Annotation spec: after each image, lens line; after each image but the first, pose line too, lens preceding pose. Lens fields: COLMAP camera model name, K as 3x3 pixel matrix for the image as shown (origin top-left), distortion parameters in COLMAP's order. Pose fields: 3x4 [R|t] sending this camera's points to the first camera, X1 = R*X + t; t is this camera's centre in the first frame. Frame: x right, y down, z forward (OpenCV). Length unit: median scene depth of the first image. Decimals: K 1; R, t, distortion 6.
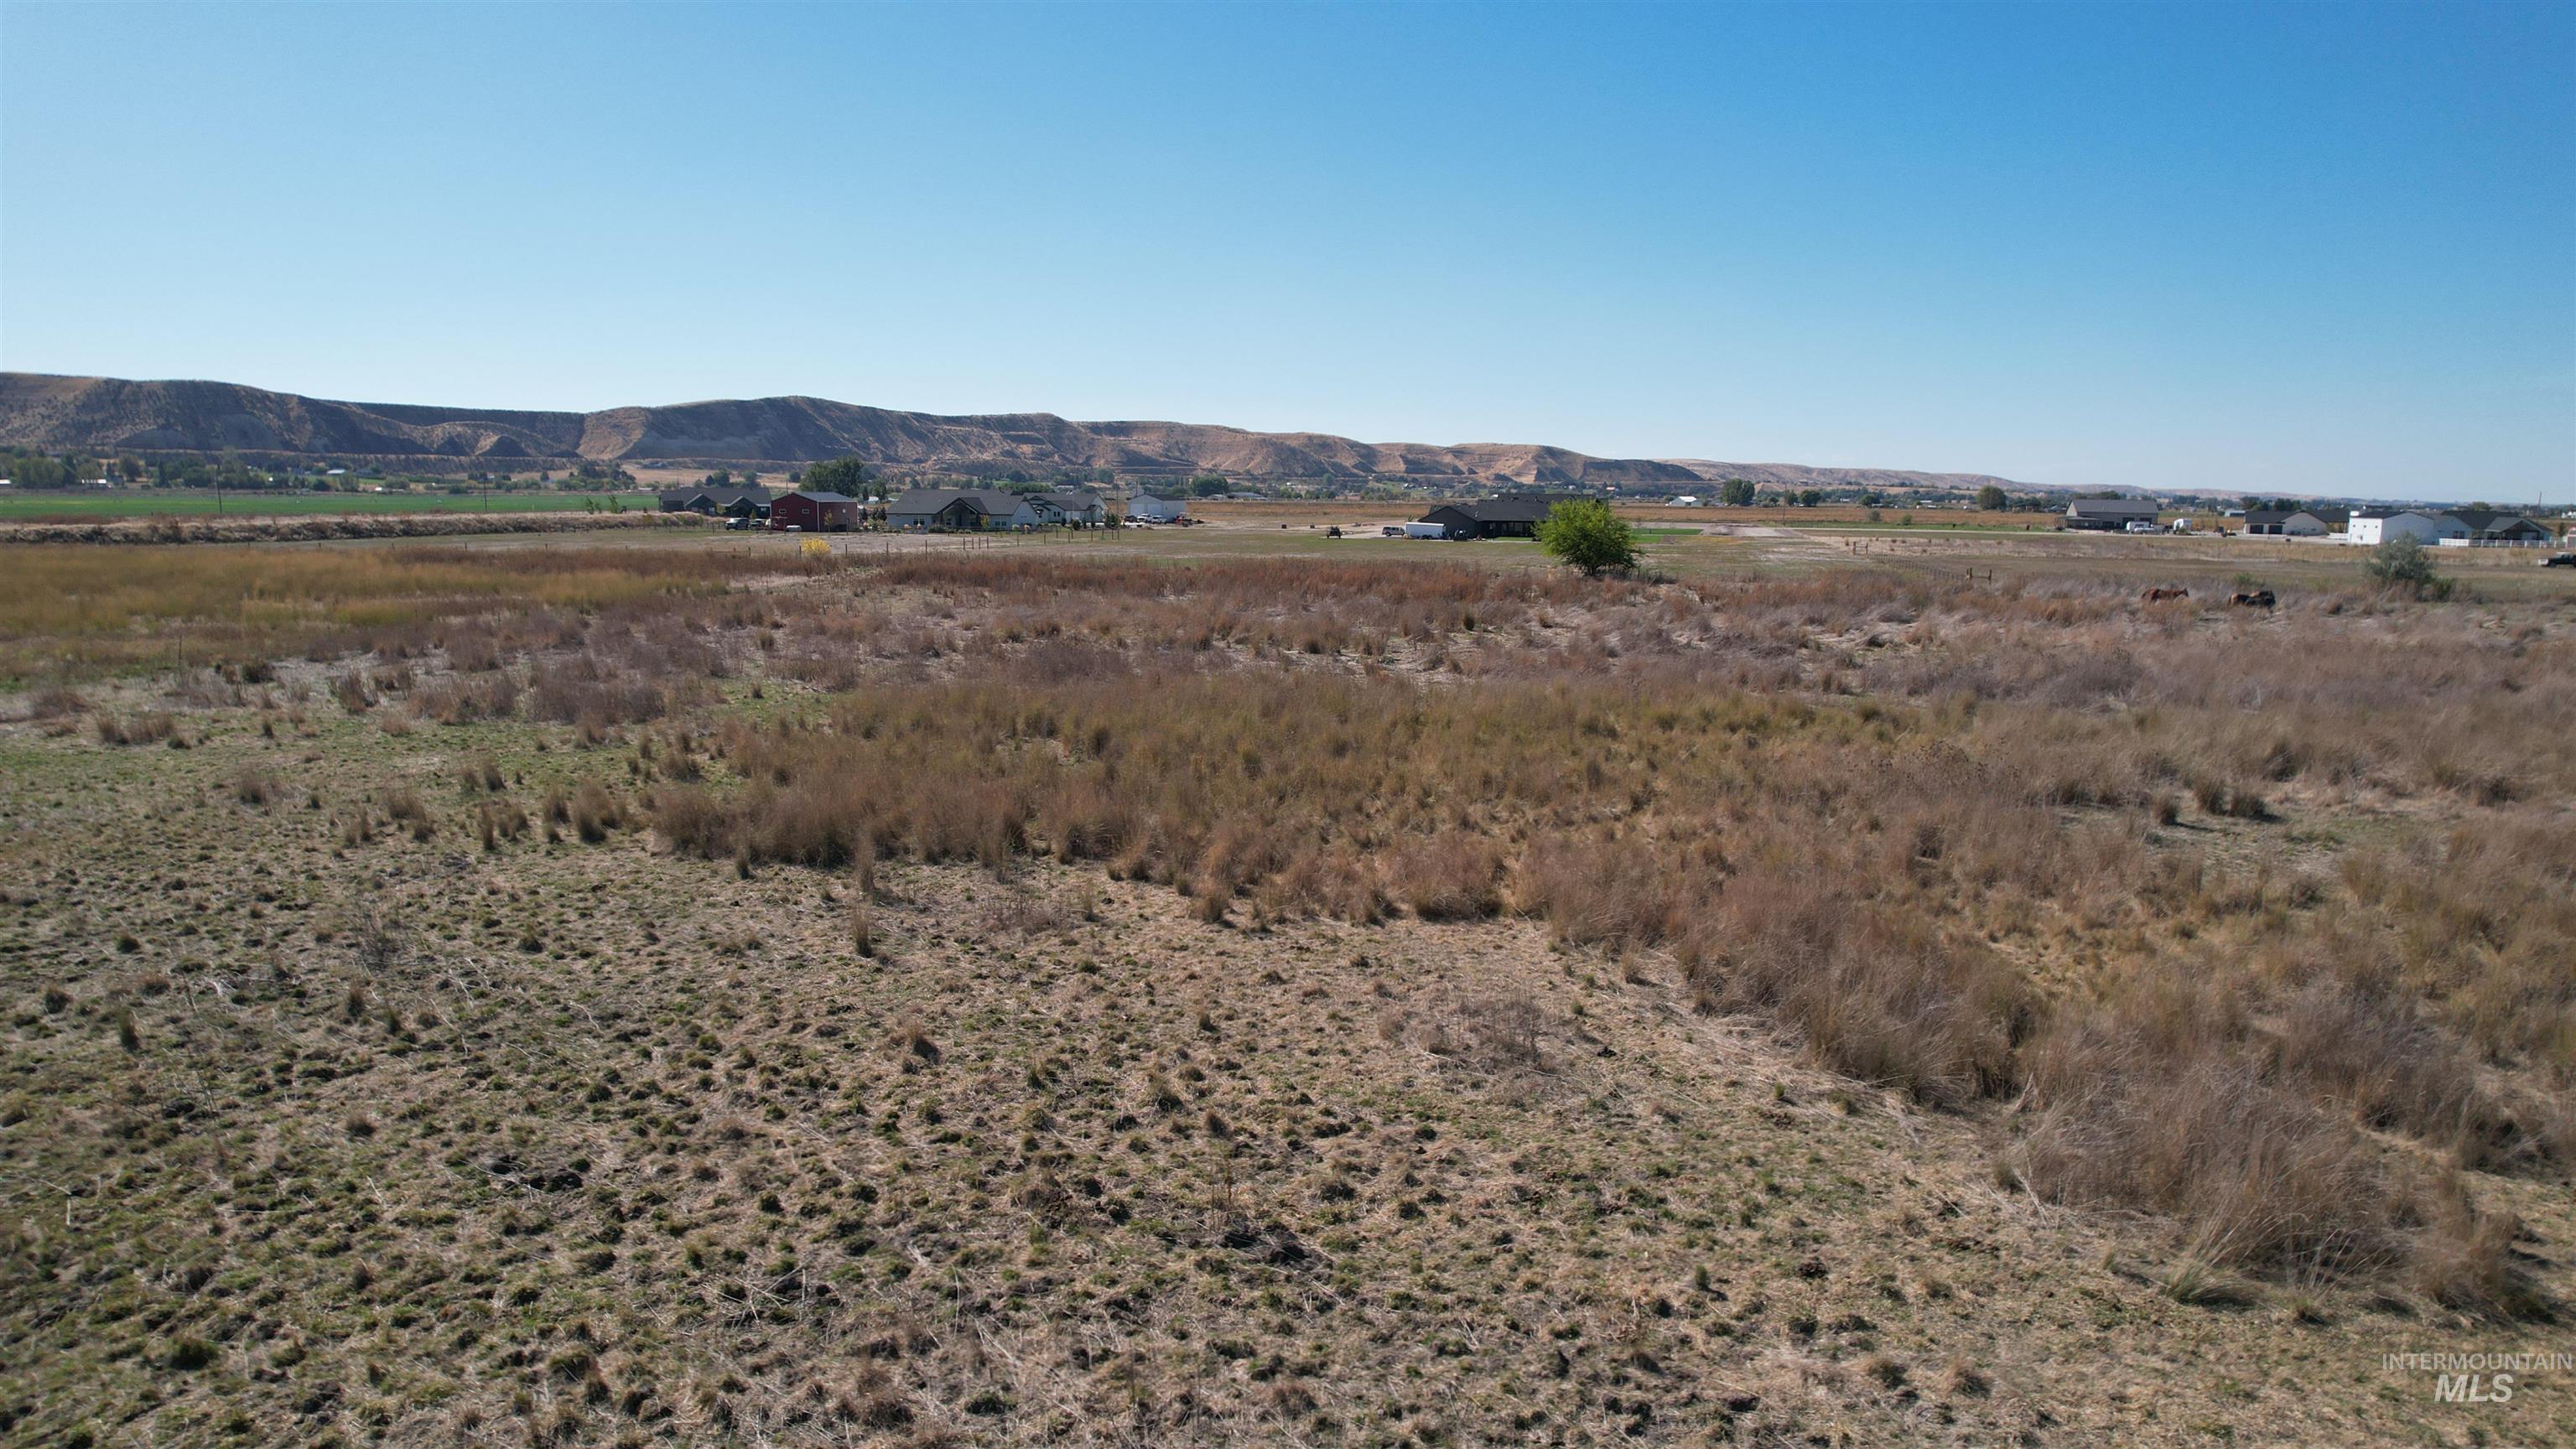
lens RADIAL K [[1652.6, 0, 1283.2], [0, 1652.6, 732.9], [0, 0, 1]] dist [-0.077211, 0.070152]
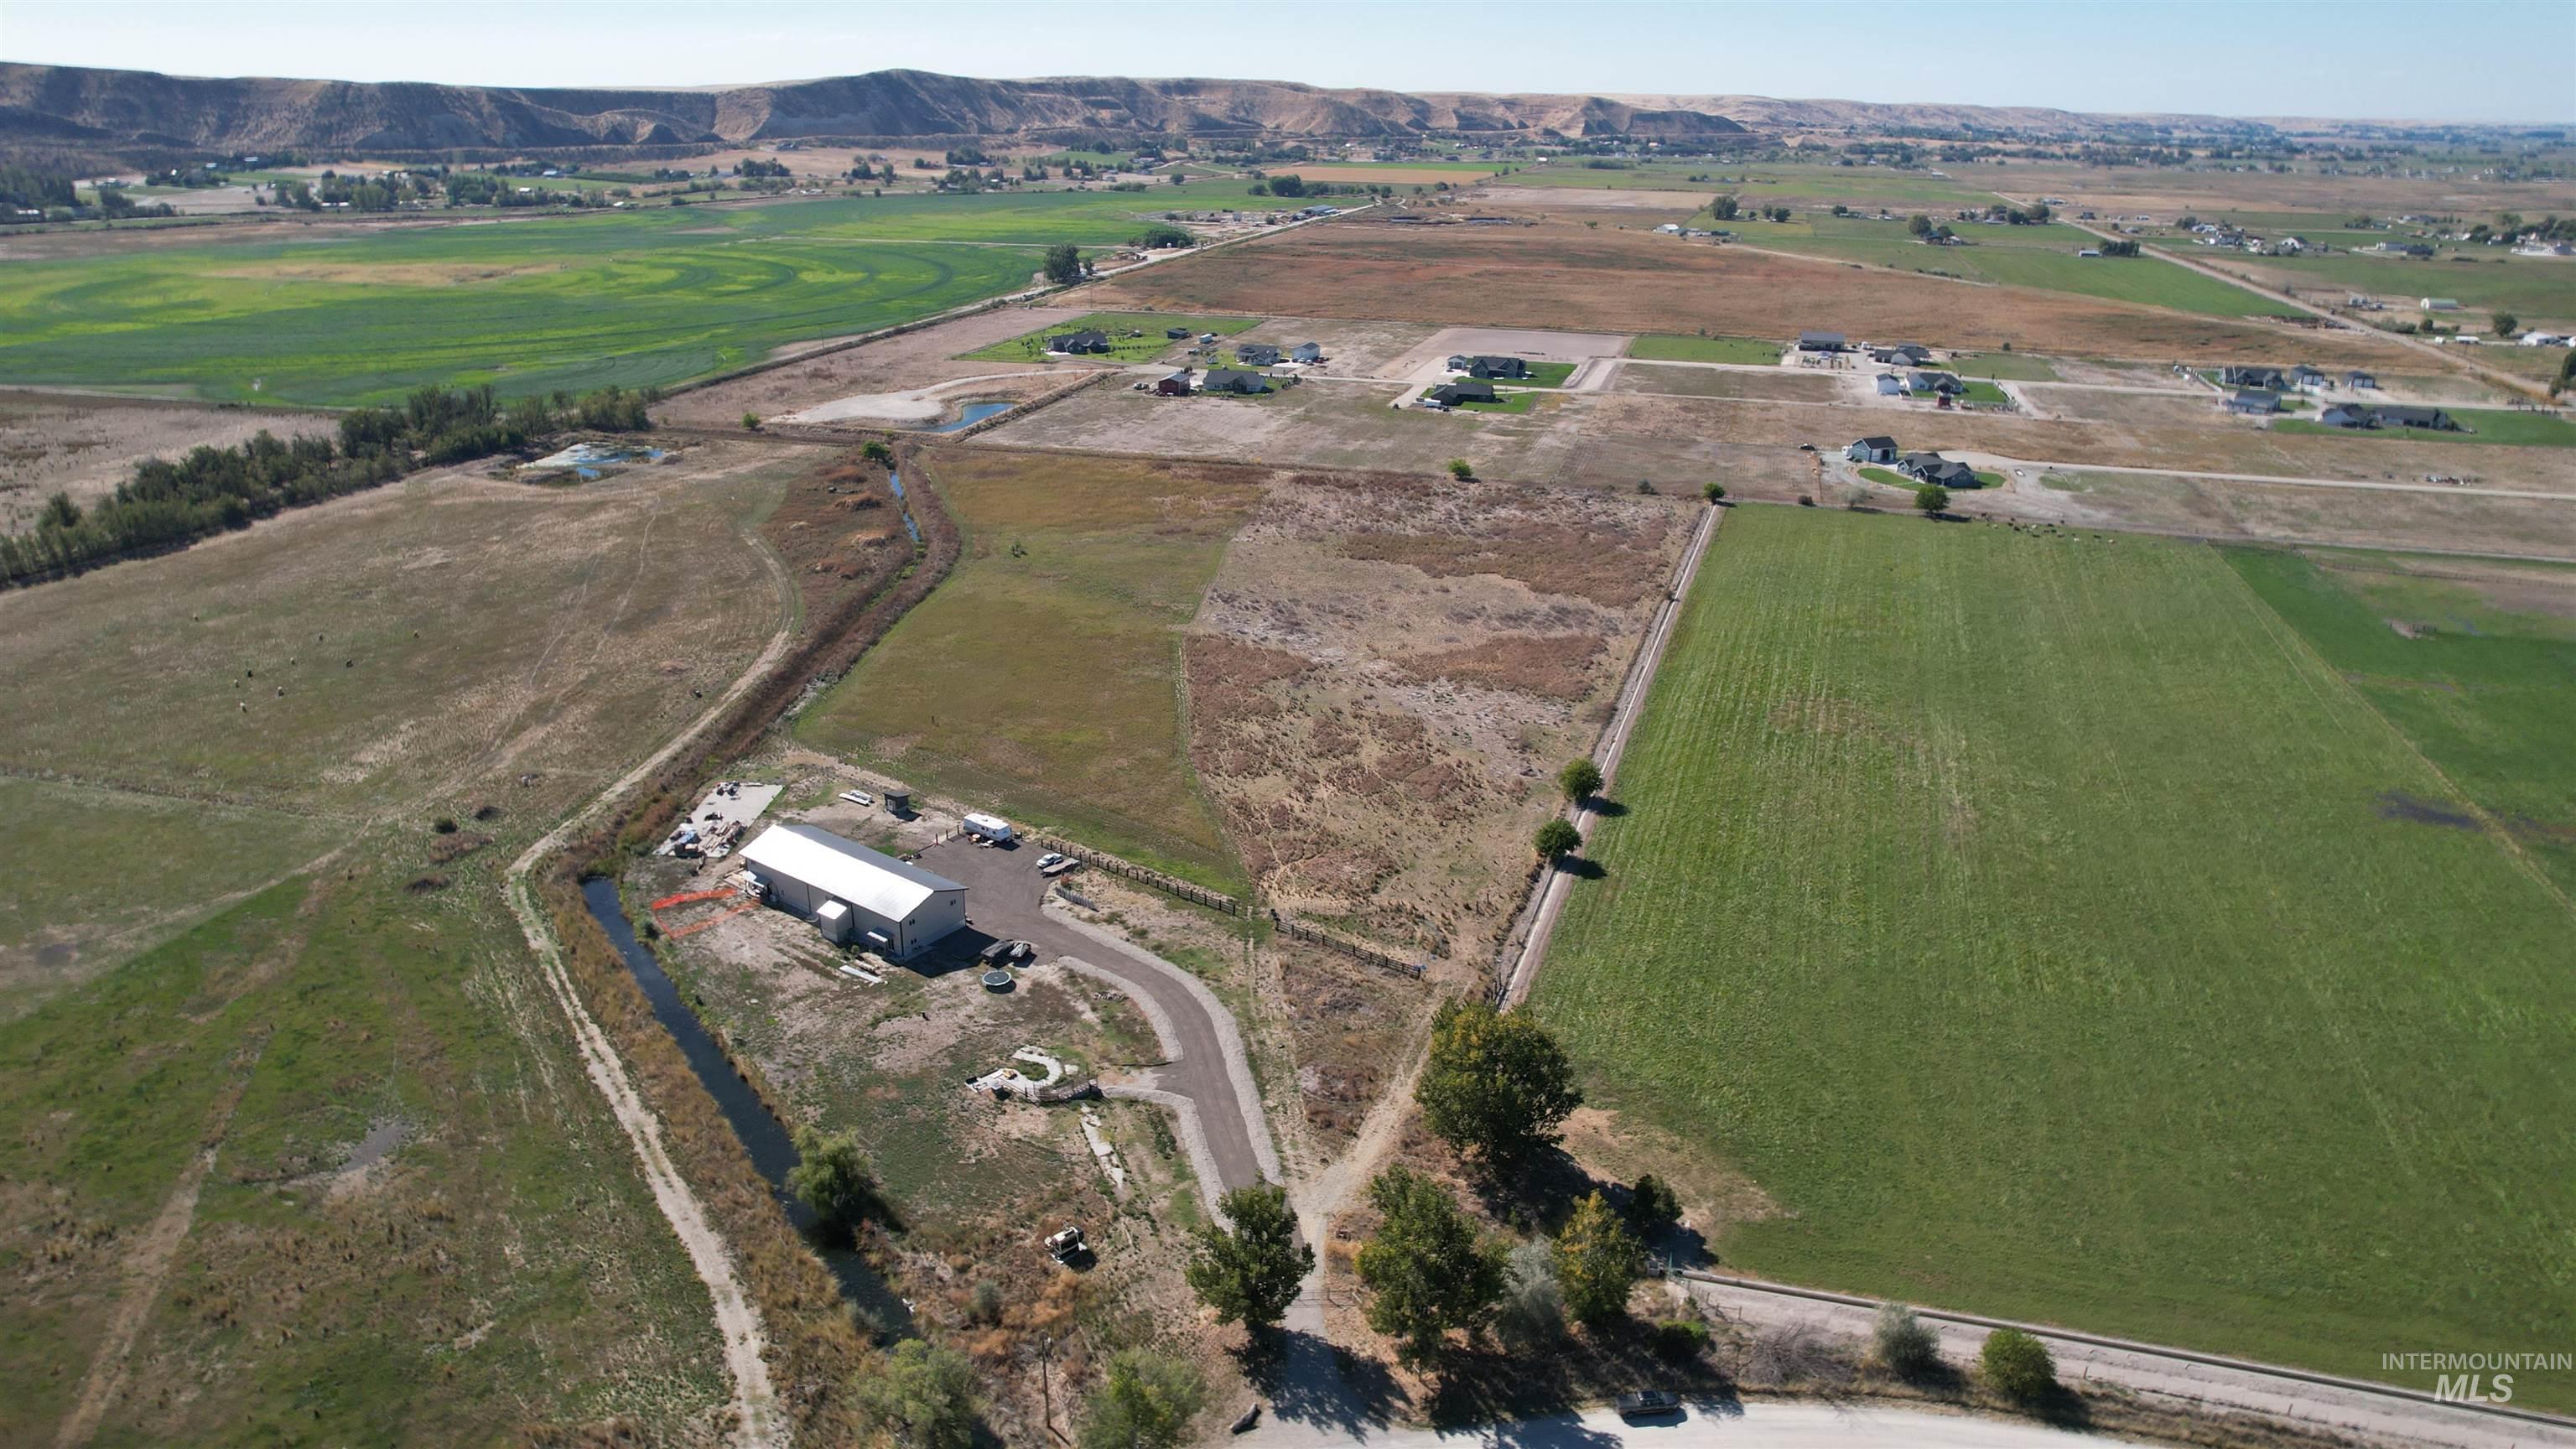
lens RADIAL K [[1652.6, 0, 1291.2], [0, 1652.6, 715.1], [0, 0, 1]] dist [-0.077211, 0.070152]
pose [[0.999669, 0.014169, -0.021463, -0.005728], [-0.009235, 0.976658, 0.214599, -0.019785], [0.024003, -0.214330, 0.976466, -0.134221]]
